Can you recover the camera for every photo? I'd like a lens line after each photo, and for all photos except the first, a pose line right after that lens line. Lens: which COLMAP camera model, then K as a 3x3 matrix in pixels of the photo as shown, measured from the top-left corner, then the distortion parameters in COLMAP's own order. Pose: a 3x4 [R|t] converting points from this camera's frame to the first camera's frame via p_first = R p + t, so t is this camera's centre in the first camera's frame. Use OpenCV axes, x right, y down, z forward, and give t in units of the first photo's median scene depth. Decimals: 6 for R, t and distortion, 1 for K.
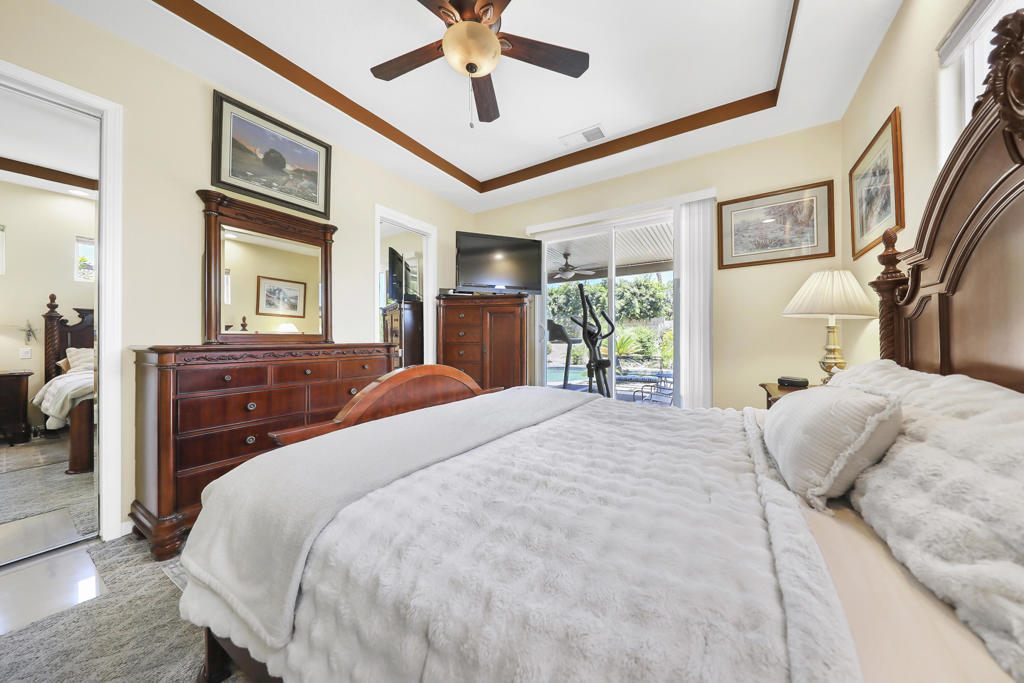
lens RADIAL K [[329.3, 0, 512.5], [0, 329.3, 338.0], [0, 0, 1]] dist [-0.001449, -0.000083]
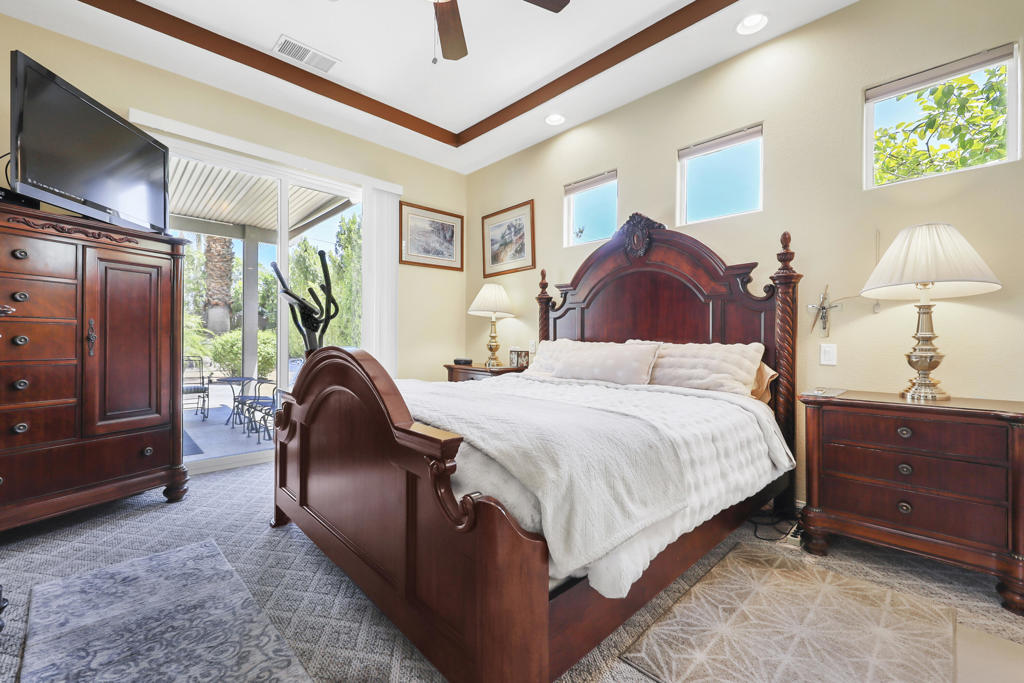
lens RADIAL K [[431.3, 0, 512.3], [0, 431.3, 340.8], [0, 0, 1]] dist [0.003438, 0.000555]
pose [[0.257155, 0.003391, 0.966364, -0.685943], [-0.015857, 0.999874, 0.000711, 0.038039], [-0.966240, -0.015506, 0.257177, 0.310511]]
